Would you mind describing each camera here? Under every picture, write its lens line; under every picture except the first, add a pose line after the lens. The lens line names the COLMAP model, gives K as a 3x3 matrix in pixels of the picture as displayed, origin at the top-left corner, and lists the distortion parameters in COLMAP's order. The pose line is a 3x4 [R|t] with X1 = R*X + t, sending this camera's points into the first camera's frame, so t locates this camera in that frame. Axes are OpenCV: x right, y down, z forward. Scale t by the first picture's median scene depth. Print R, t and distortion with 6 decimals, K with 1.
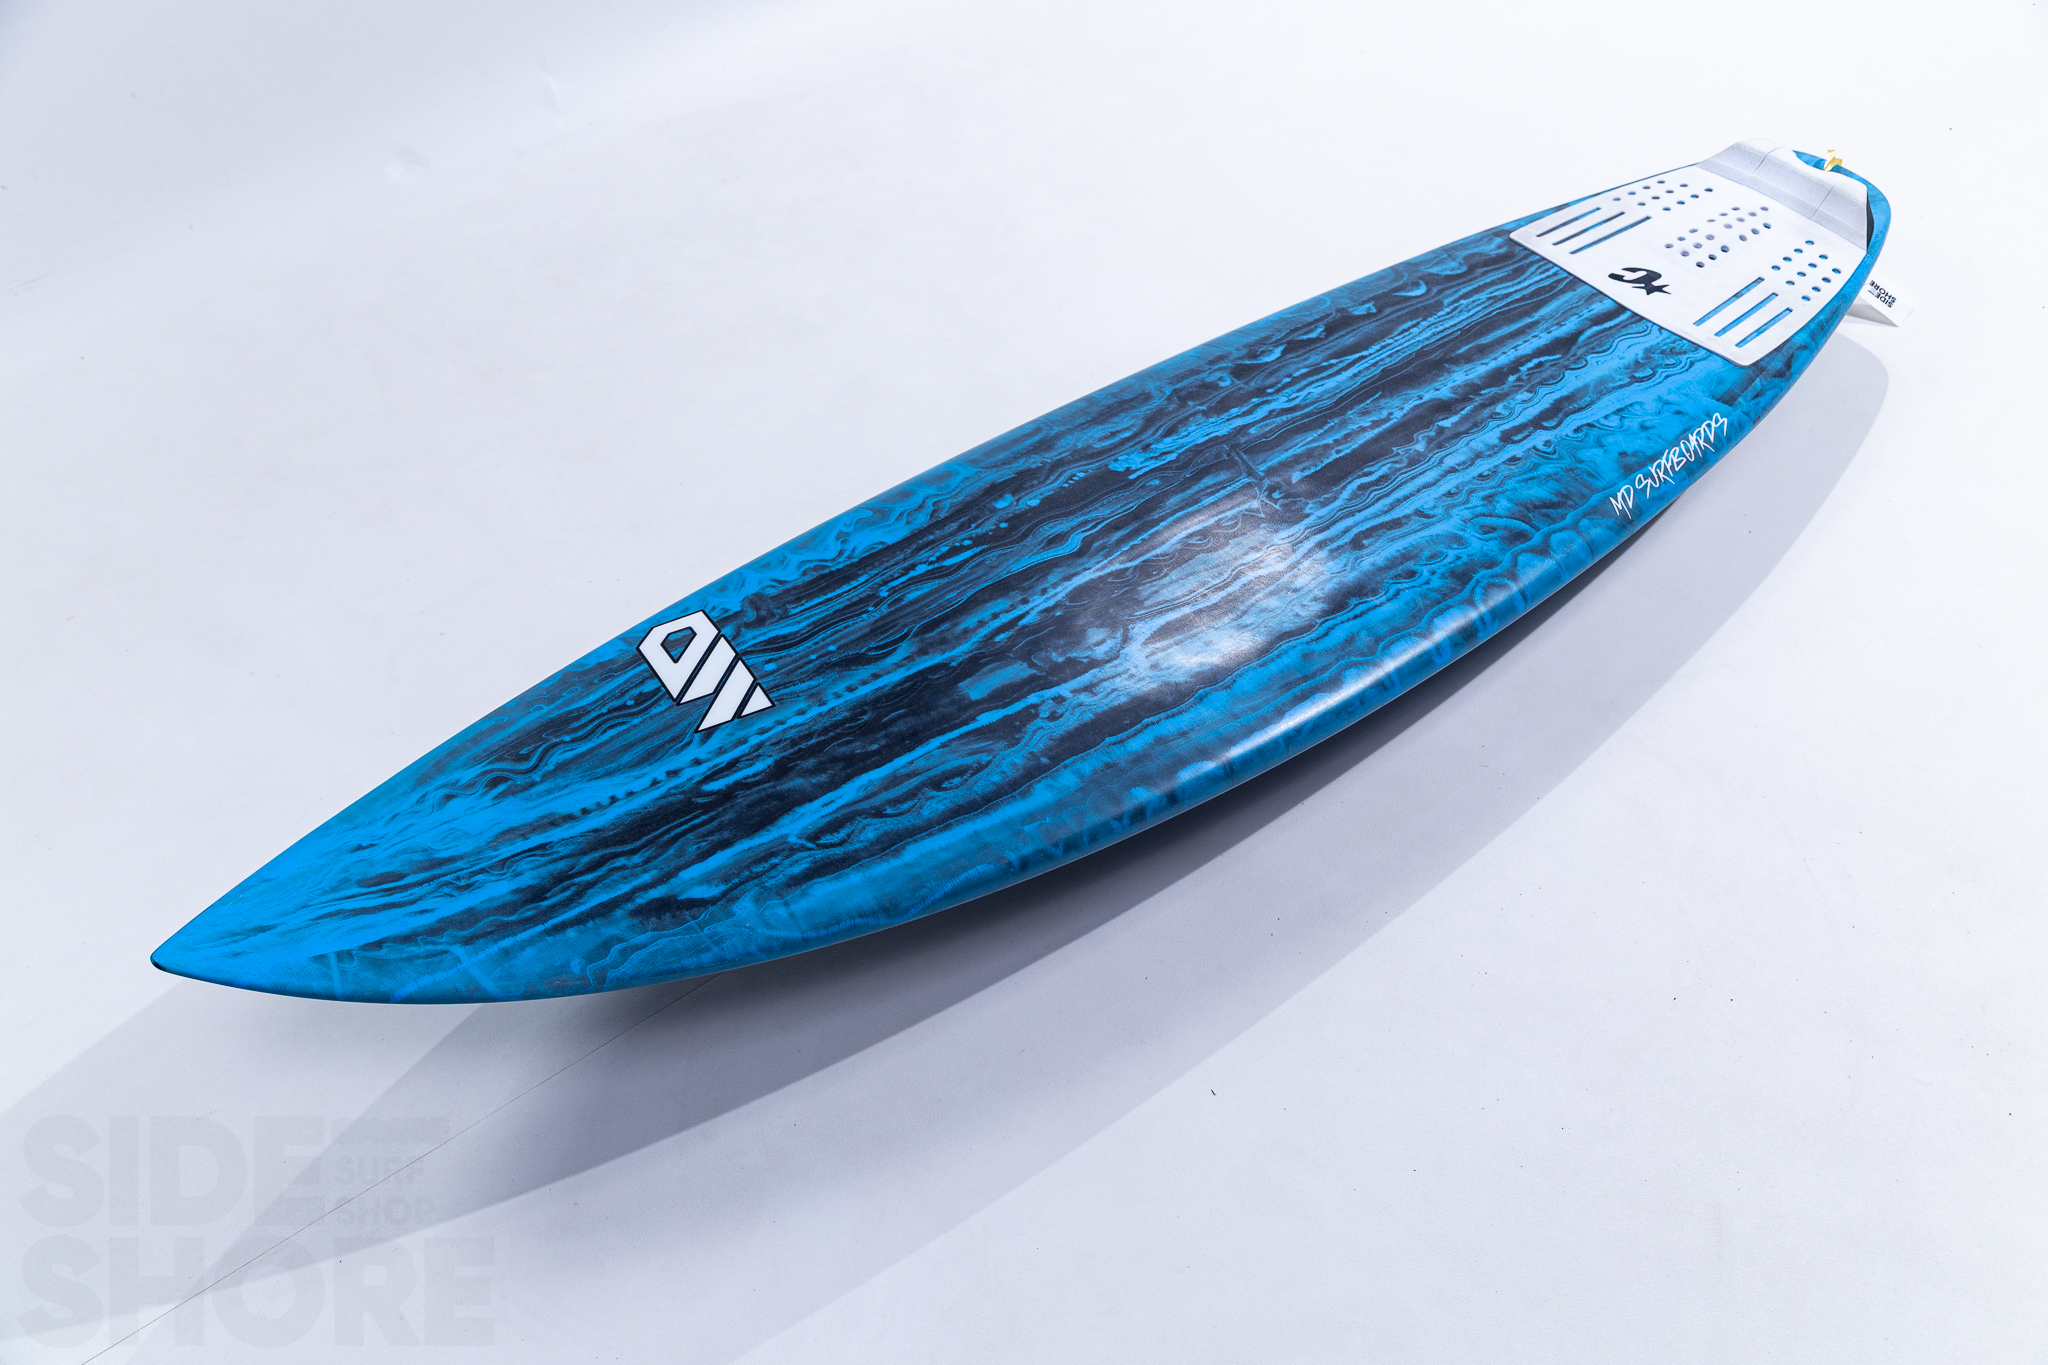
lens RADIAL K [[1923.5, 0, 1024.0], [0, 1923.5, 682.5], [0, 0, 1]] dist [0.041593, -0.096824]
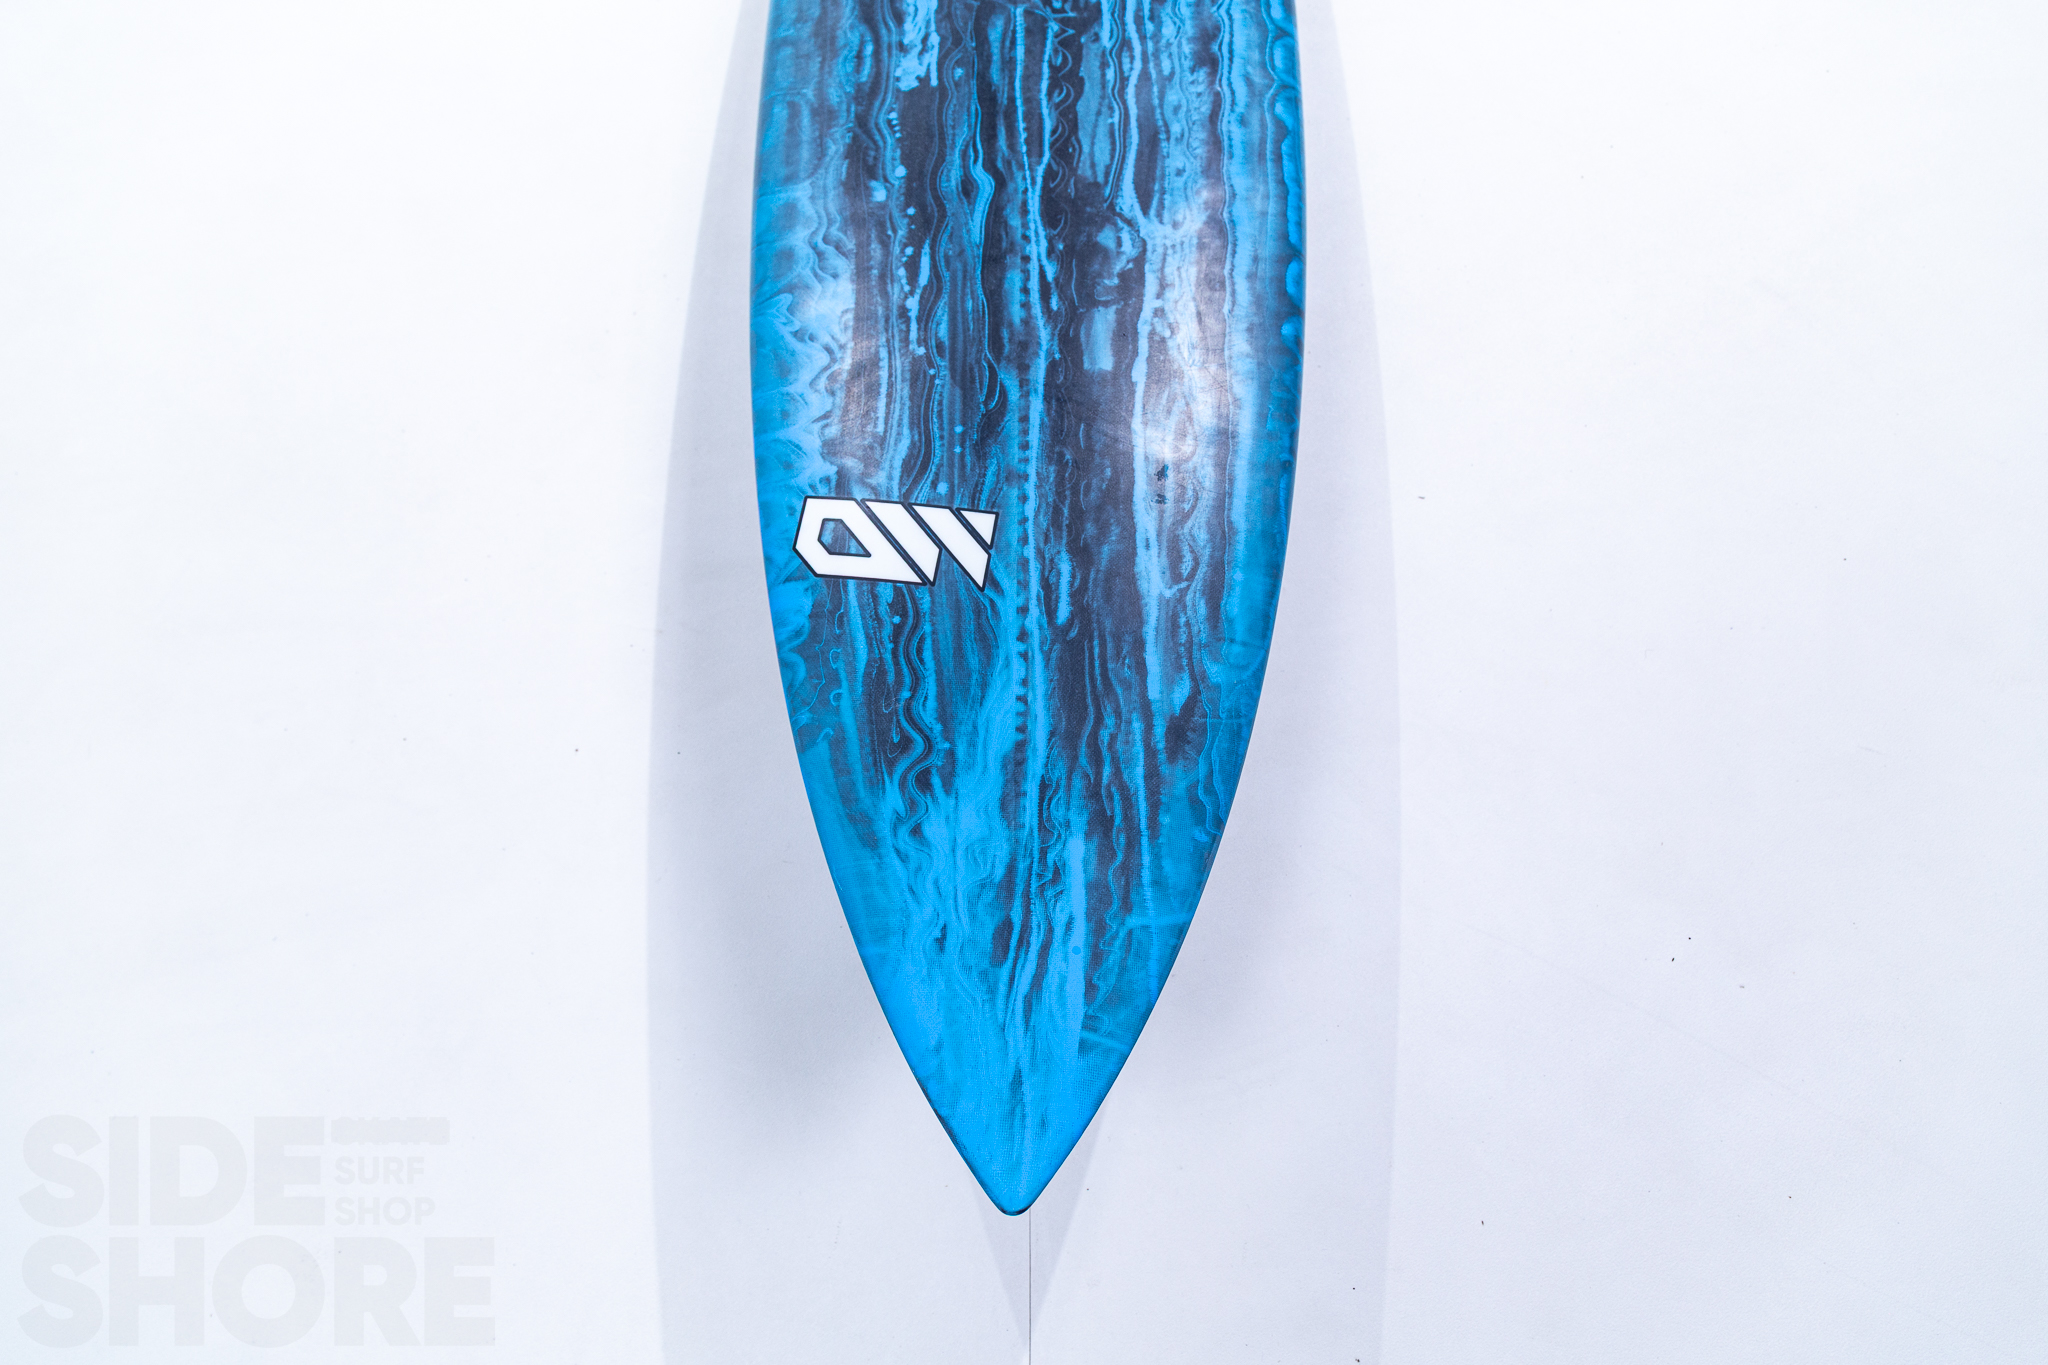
lens RADIAL K [[1317.1, 0, 1024.0], [0, 1317.1, 682.5], [0, 0, 1]] dist [0.145924, 0.000744]
pose [[0.621868, -0.724334, 0.297691, -0.334858], [0.549160, 0.674351, 0.493634, -0.218450], [-0.558304, -0.143496, 0.817132, 0.406627]]
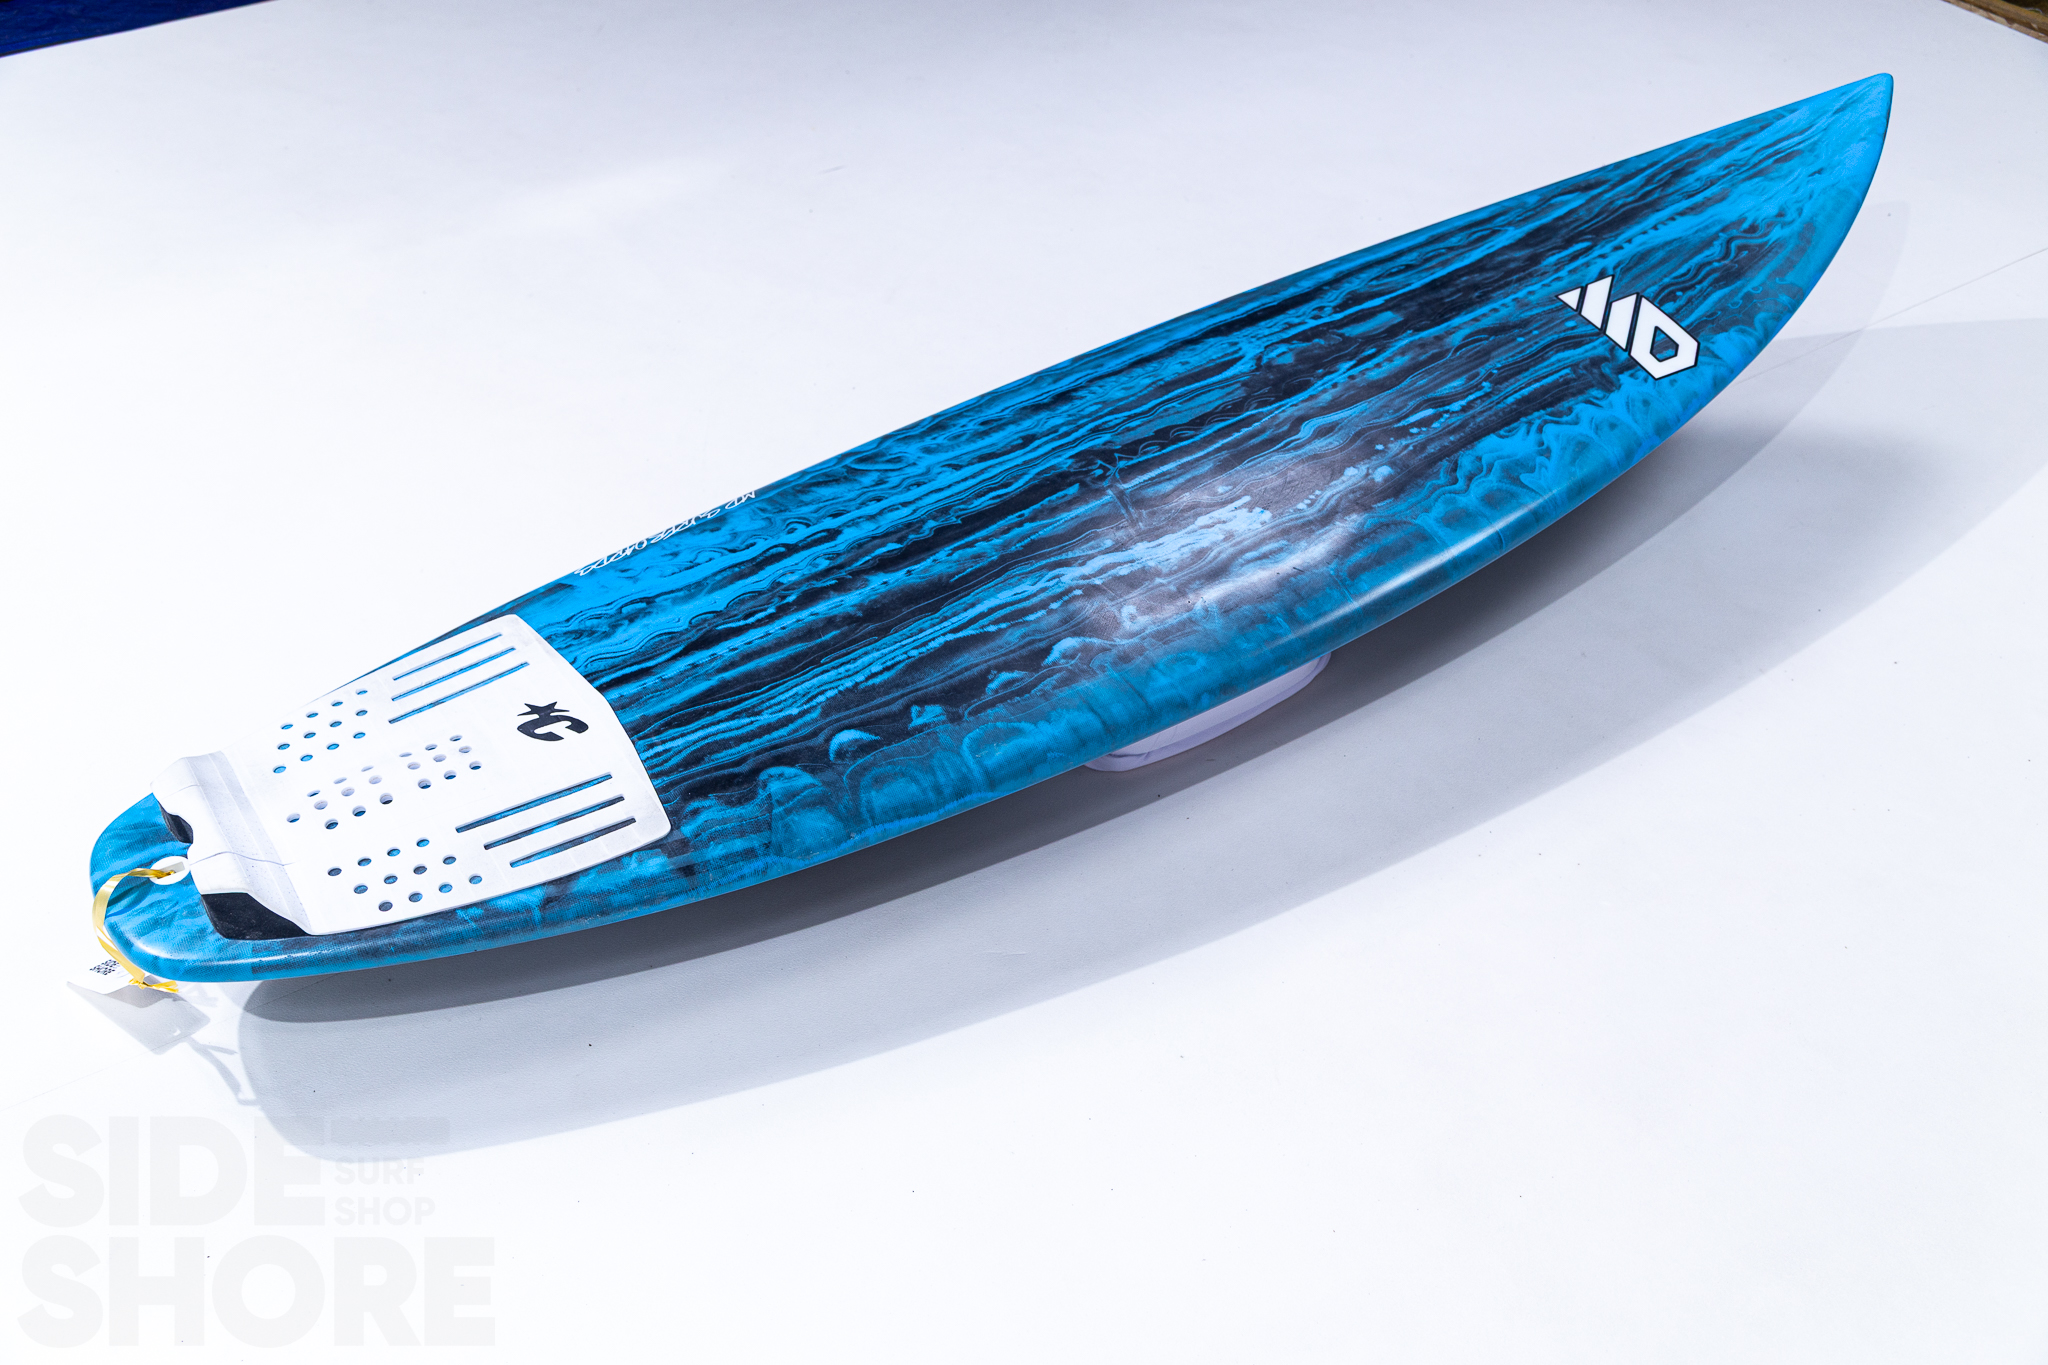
lens RADIAL K [[1923.5, 0, 1024.0], [0, 1923.5, 682.5], [0, 0, 1]] dist [0.041593, -0.096824]
pose [[-0.995780, -0.006430, 0.091543, 0.080049], [0.090775, 0.077376, 0.992861, -1.073483], [-0.013468, 0.996981, -0.076466, 1.198885]]
